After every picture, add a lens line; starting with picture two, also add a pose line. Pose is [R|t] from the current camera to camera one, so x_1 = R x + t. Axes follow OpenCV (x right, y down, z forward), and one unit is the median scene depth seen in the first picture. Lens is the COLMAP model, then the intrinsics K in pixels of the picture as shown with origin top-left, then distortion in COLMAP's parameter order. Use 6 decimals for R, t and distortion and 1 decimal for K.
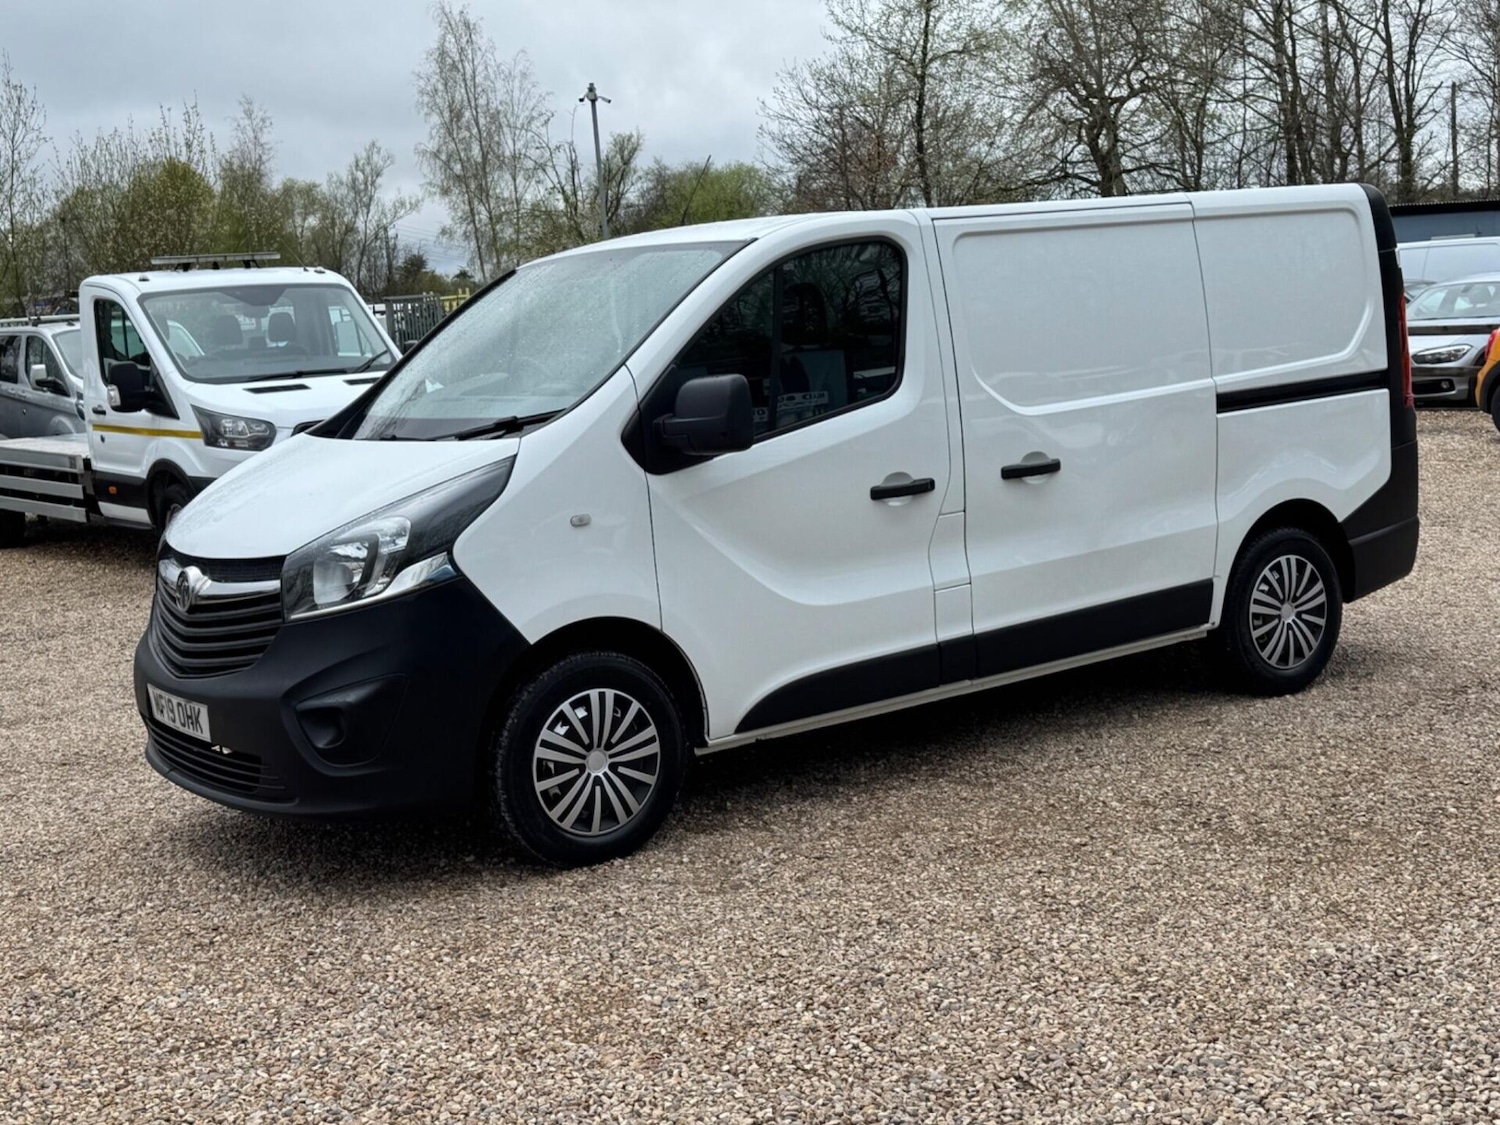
lens RADIAL K [[1915.2, 0, 741.4], [0, 1915.2, 573.5], [0, 0, 1]] dist [0.093599, 0.000000]
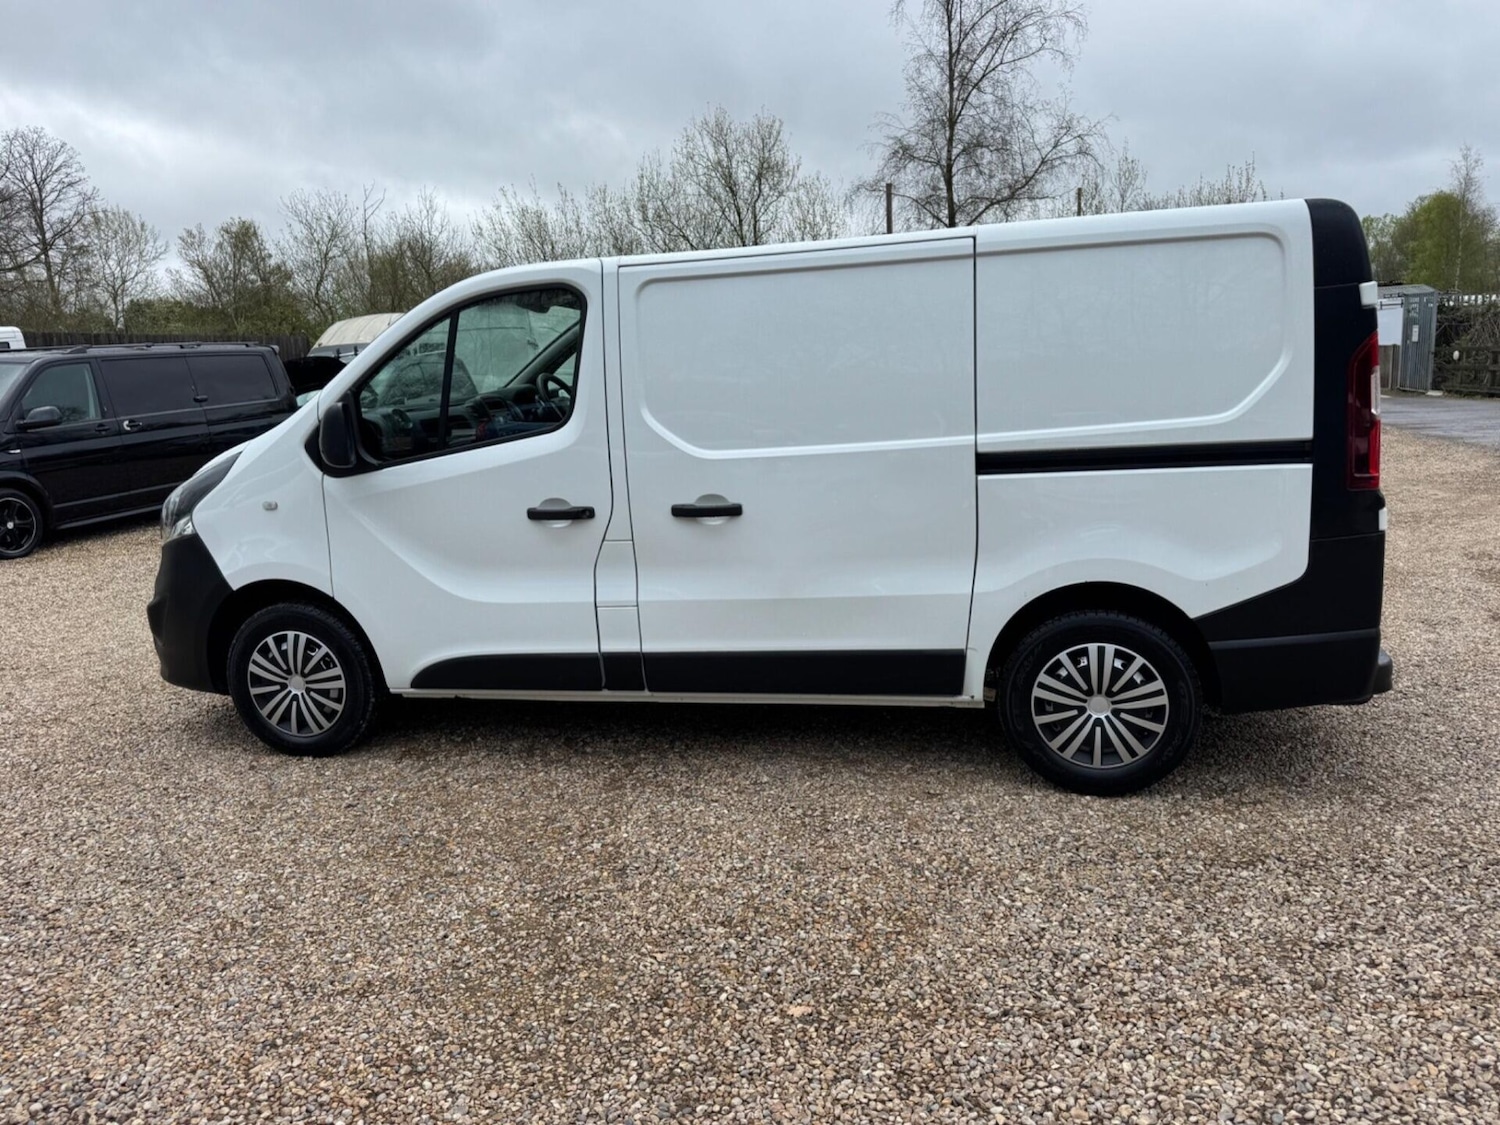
lens RADIAL K [[1118.3, 0, 744.5], [0, 1118.3, 562.1], [0, 0, 1]] dist [0.040191, -0.047227]
pose [[0.665349, 0.172742, -0.726272, 0.622015], [-0.101203, 0.984751, 0.141507, -0.116791], [0.739641, -0.020650, 0.672685, 0.623722]]
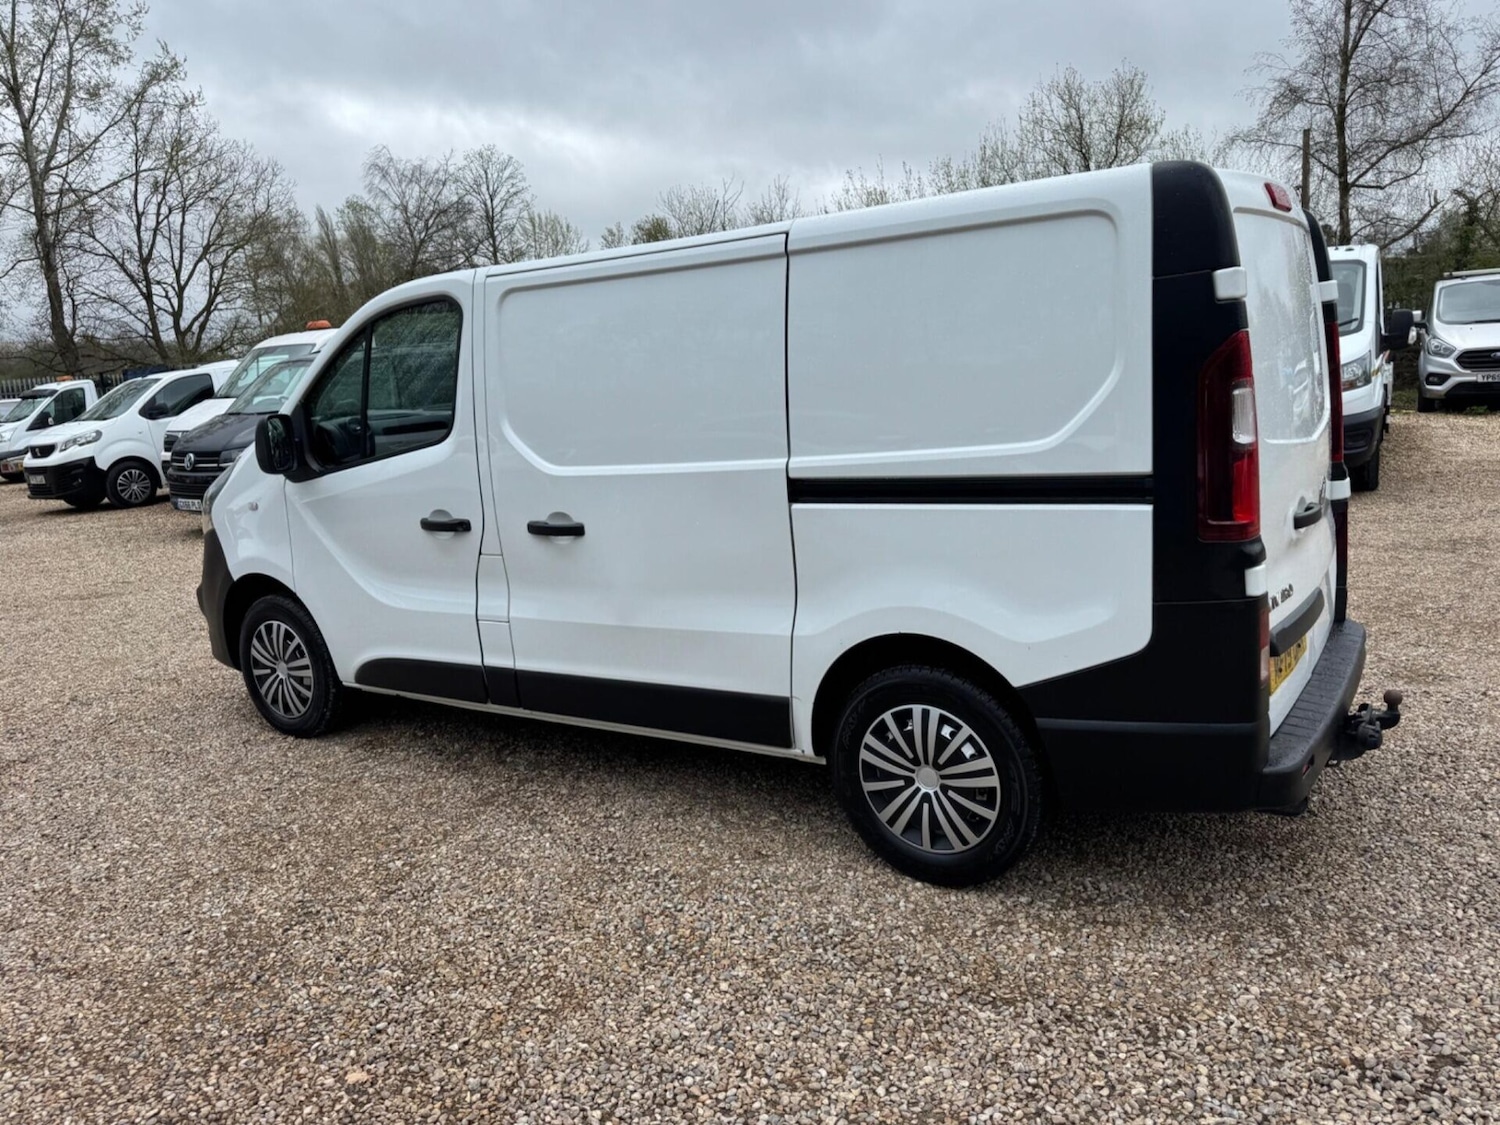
lens RADIAL K [[1118.3, 0, 738.9], [0, 1118.3, 552.2], [0, 0, 1]] dist [0.040191, -0.047227]
pose [[0.361210, 0.205736, -0.909505, 0.734208], [-0.085520, 0.978555, 0.187391, -0.163359], [0.928554, 0.010094, 0.371059, 0.894108]]
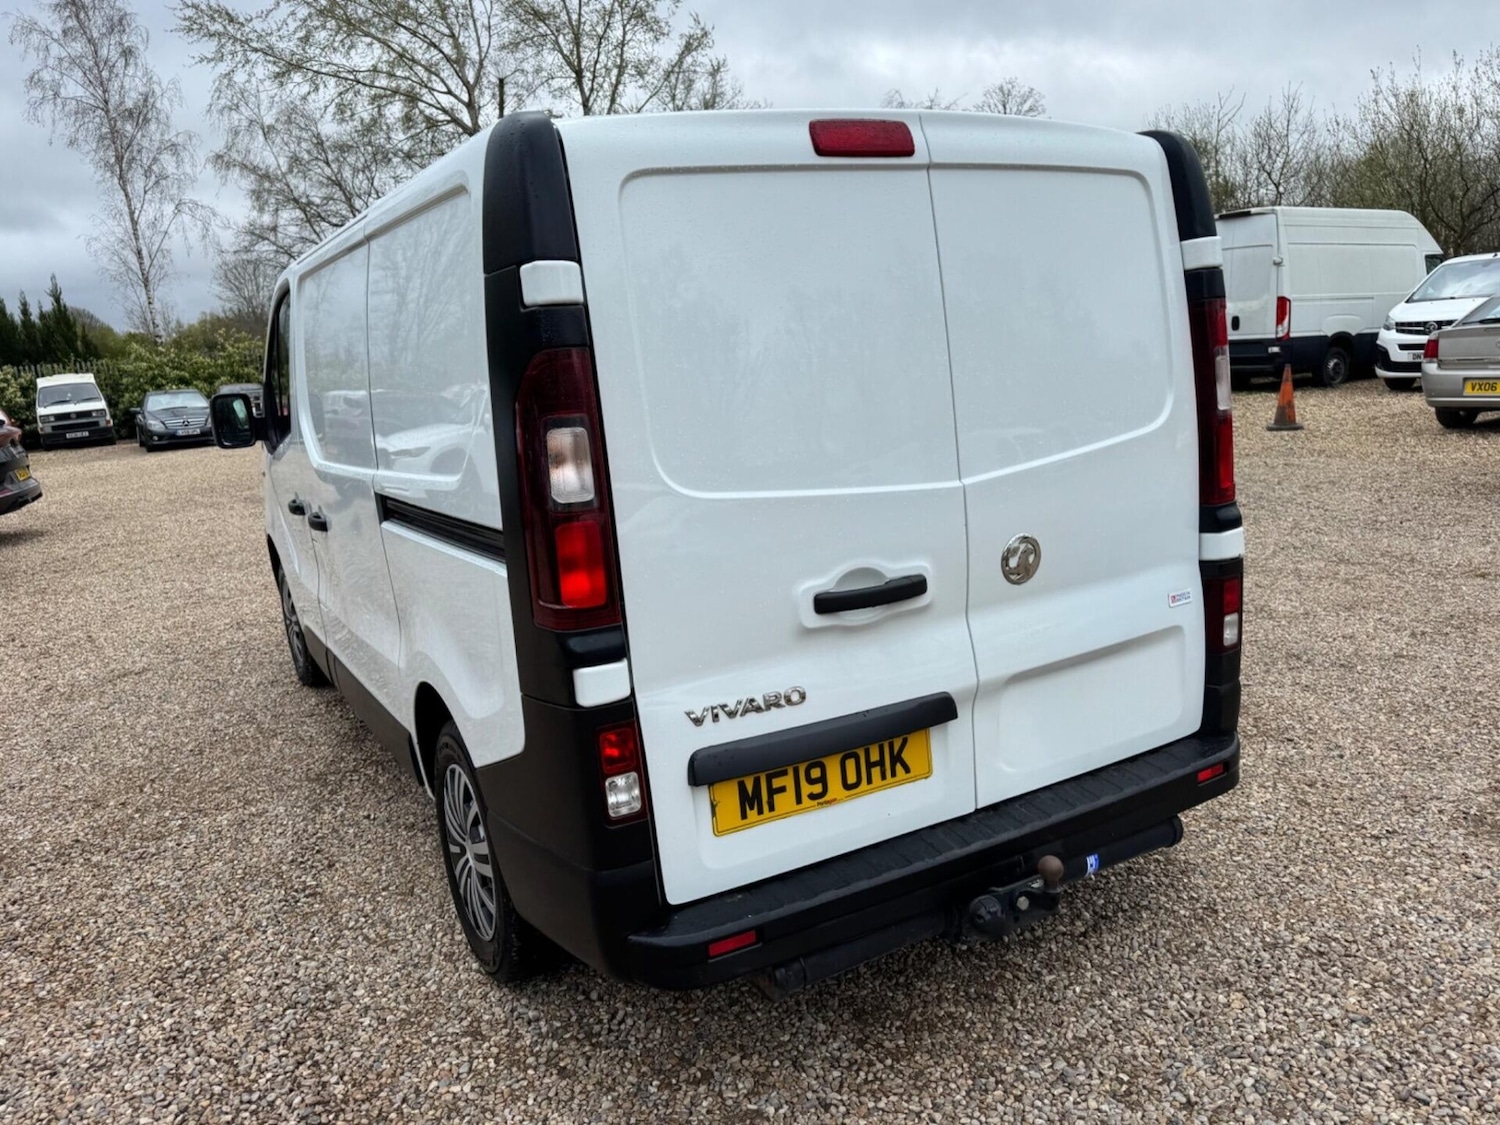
lens RADIAL K [[1118.3, 0, 737.2], [0, 1118.3, 565.2], [0, 0, 1]] dist [0.040191, -0.047227]
pose [[-0.096900, 0.273771, -0.956901, 0.706875], [-0.054433, 0.958529, 0.279749, -0.211298], [0.993805, 0.079195, -0.077979, 1.288581]]
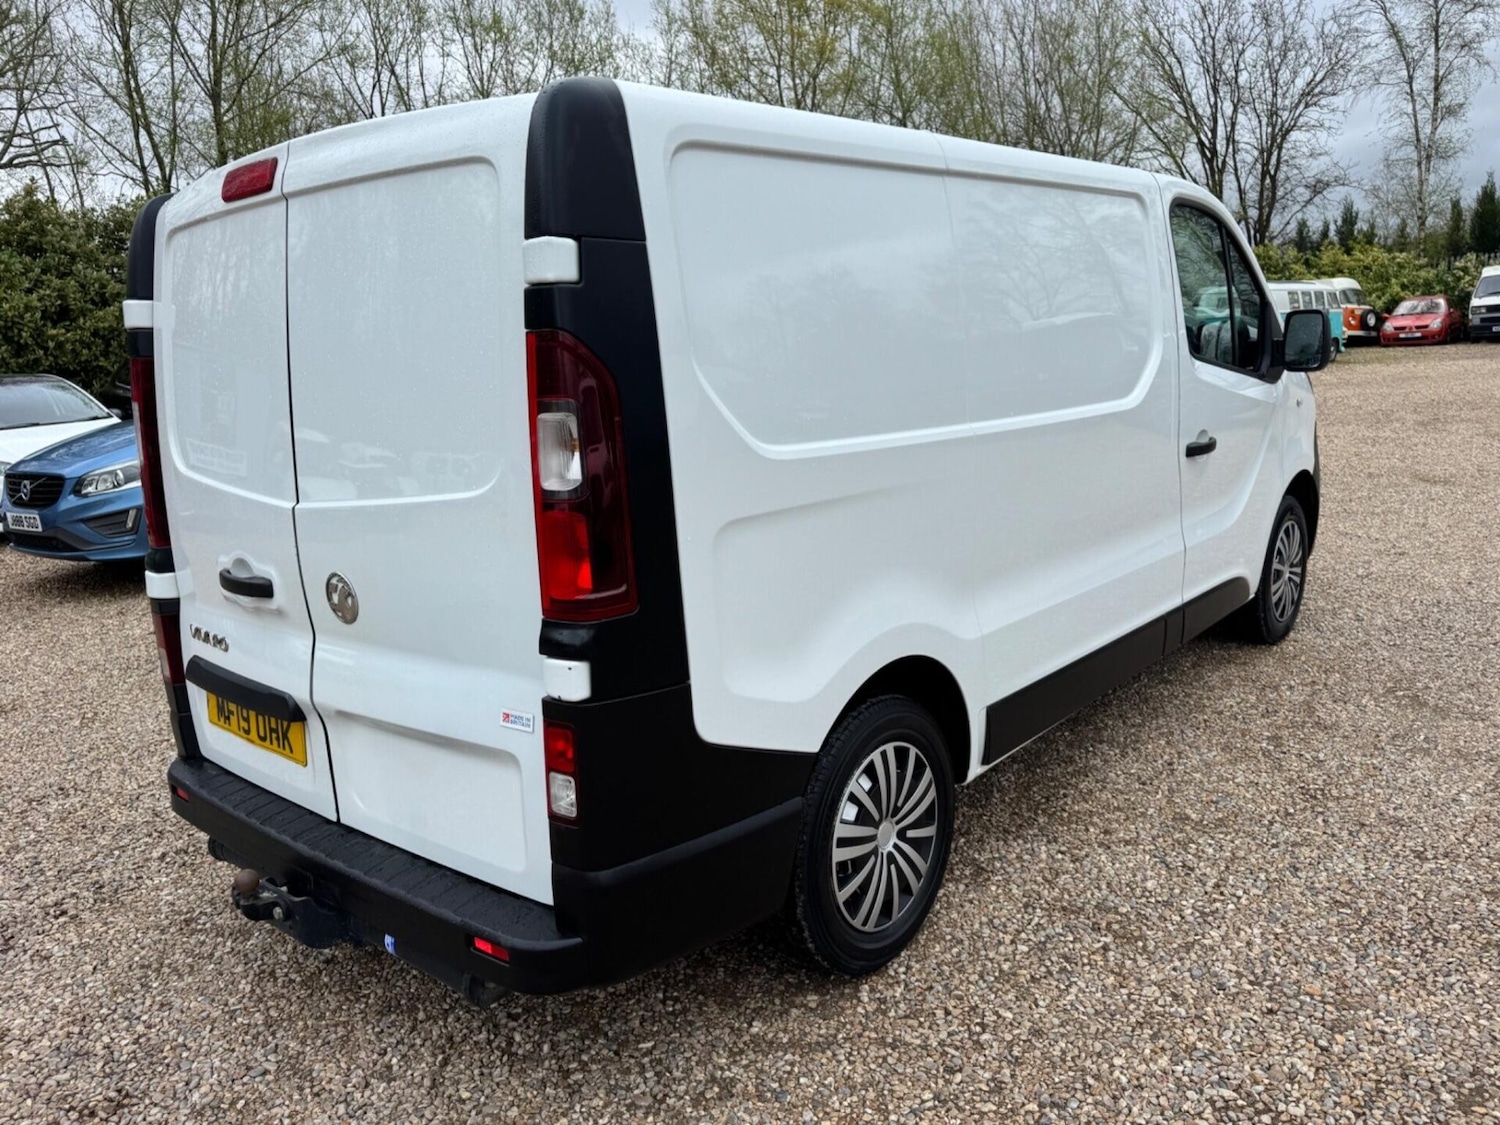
lens RADIAL K [[1118.3, 0, 752.0], [0, 1118.3, 557.0], [0, 0, 1]] dist [0.040191, -0.047227]
pose [[-0.956421, 0.182204, -0.228170, 0.291665], [0.096415, 0.934659, 0.342224, -0.236968], [0.275616, 0.305311, -0.911494, 1.716355]]
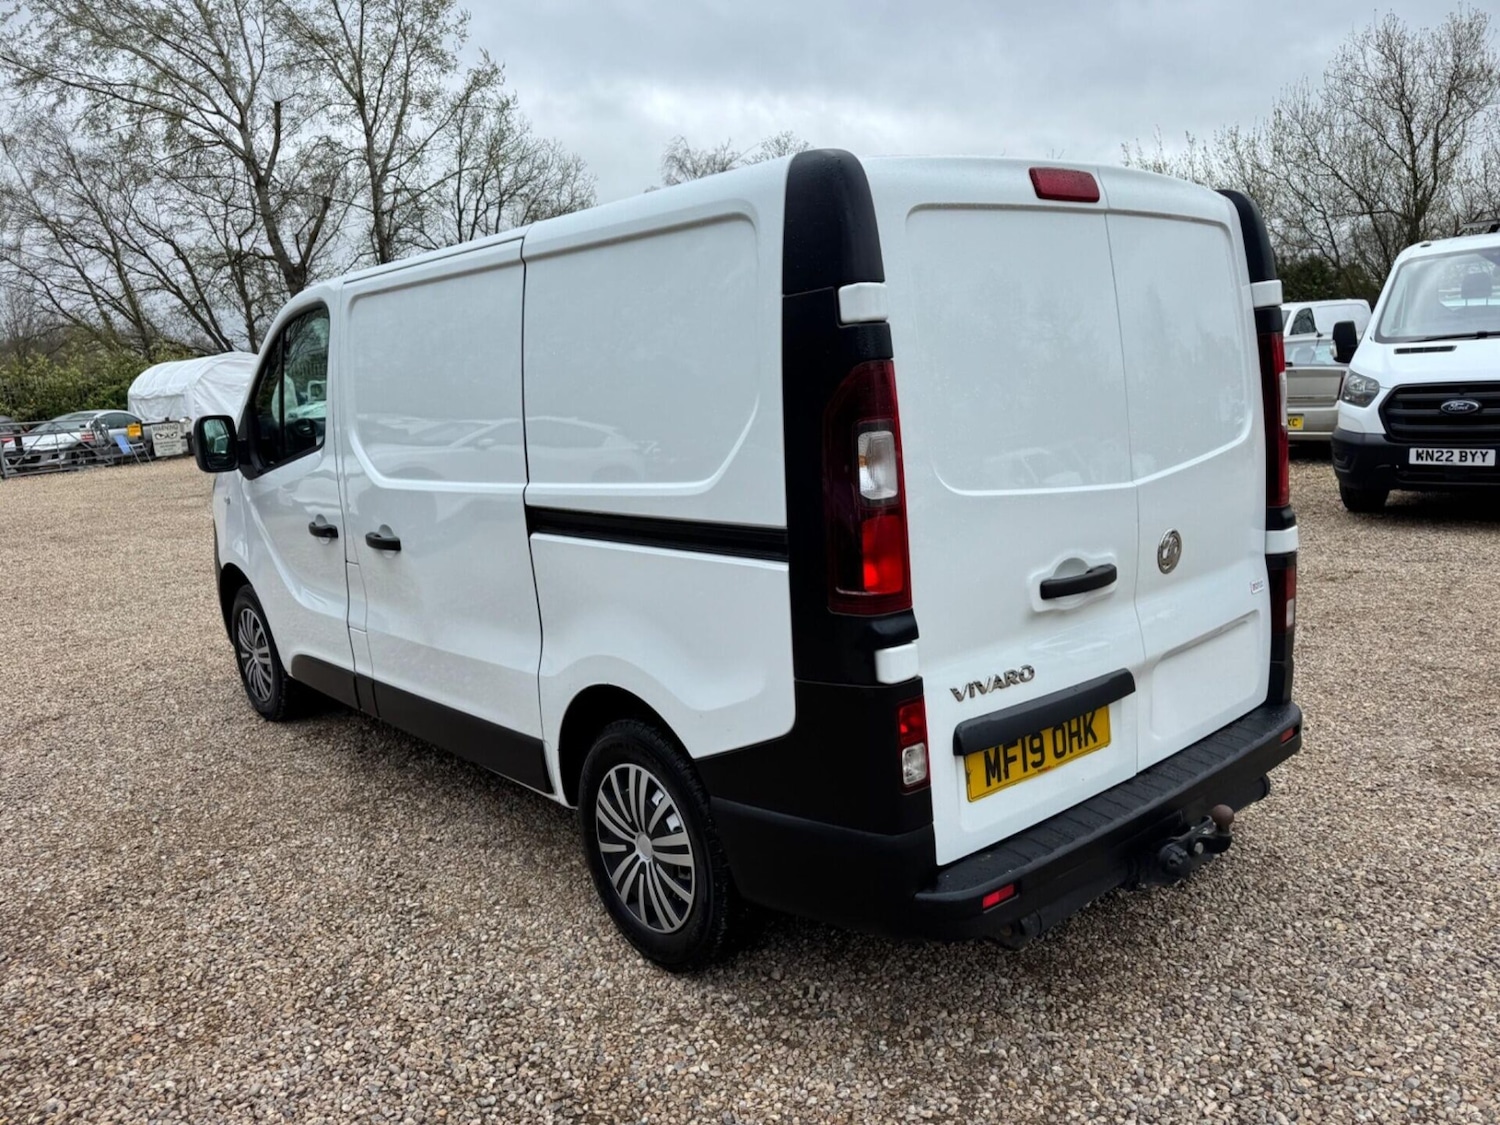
lens RADIAL K [[1118.3, 0, 737.7], [0, 1118.3, 563.3], [0, 0, 1]] dist [0.040191, -0.047227]
pose [[0.099227, 0.240390, -0.965591, 0.741239], [-0.082541, 0.969025, 0.232762, -0.196192], [0.991635, 0.056605, 0.115996, 1.138817]]
